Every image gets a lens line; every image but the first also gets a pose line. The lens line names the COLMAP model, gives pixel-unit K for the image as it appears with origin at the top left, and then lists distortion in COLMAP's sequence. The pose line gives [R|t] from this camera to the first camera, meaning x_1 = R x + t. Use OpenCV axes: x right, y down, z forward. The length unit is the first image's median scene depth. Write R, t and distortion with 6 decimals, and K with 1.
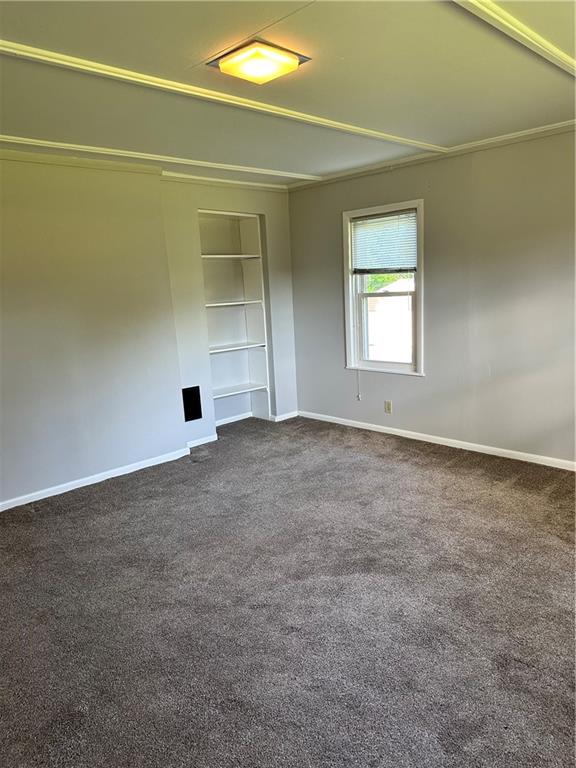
lens RADIAL K [[539.7, 0, 285.9], [0, 539.7, 394.0], [0, 0, 1]] dist [0.048247, -0.061001]
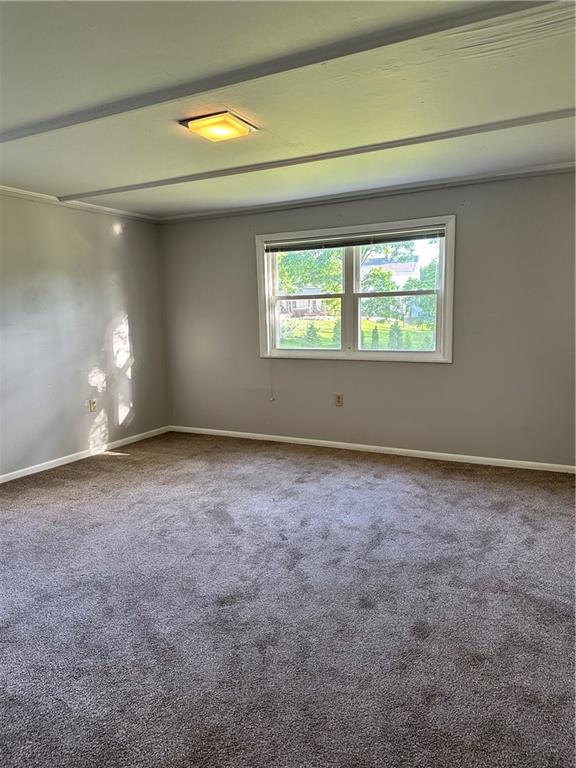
lens RADIAL K [[539.7, 0, 285.9], [0, 539.7, 394.0], [0, 0, 1]] dist [0.048247, -0.061001]
pose [[-0.303144, -0.094142, 0.948283, -1.142928], [0.228117, 0.959007, 0.168130, -0.154373], [-0.925239, 0.267287, -0.269242, 1.112580]]
